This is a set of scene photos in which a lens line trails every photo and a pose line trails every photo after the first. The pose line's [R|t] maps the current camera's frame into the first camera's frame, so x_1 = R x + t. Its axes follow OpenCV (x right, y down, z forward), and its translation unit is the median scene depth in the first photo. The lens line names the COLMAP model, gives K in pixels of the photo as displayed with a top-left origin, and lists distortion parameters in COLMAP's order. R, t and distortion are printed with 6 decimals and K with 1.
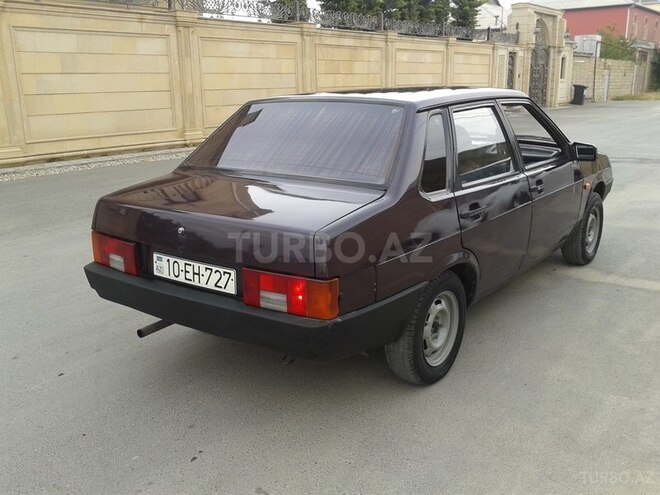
lens RADIAL K [[637.6, 0, 330.0], [0, 637.6, 247.5], [0, 0, 1]] dist [-0.002460, 0.006361]
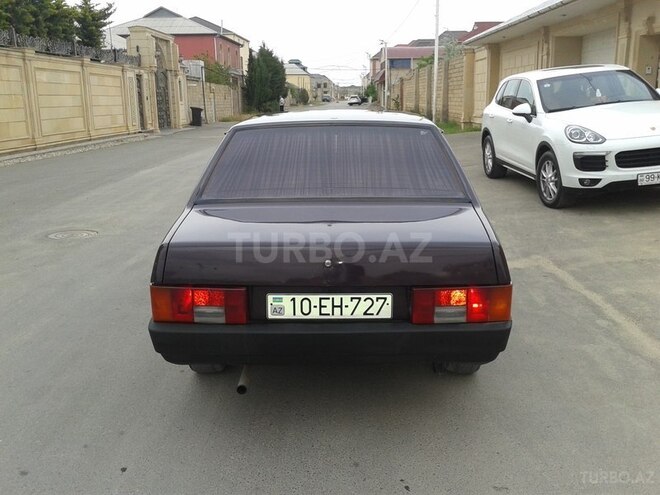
lens RADIAL K [[649.6, 0, 330.0], [0, 649.6, 247.5], [0, 0, 1]] dist [-0.013670, -0.015826]
pose [[0.812758, -0.119836, 0.570144, -0.101483], [0.140245, 0.990083, 0.008177, -0.007400], [-0.565470, 0.073314, 0.821504, 0.026410]]
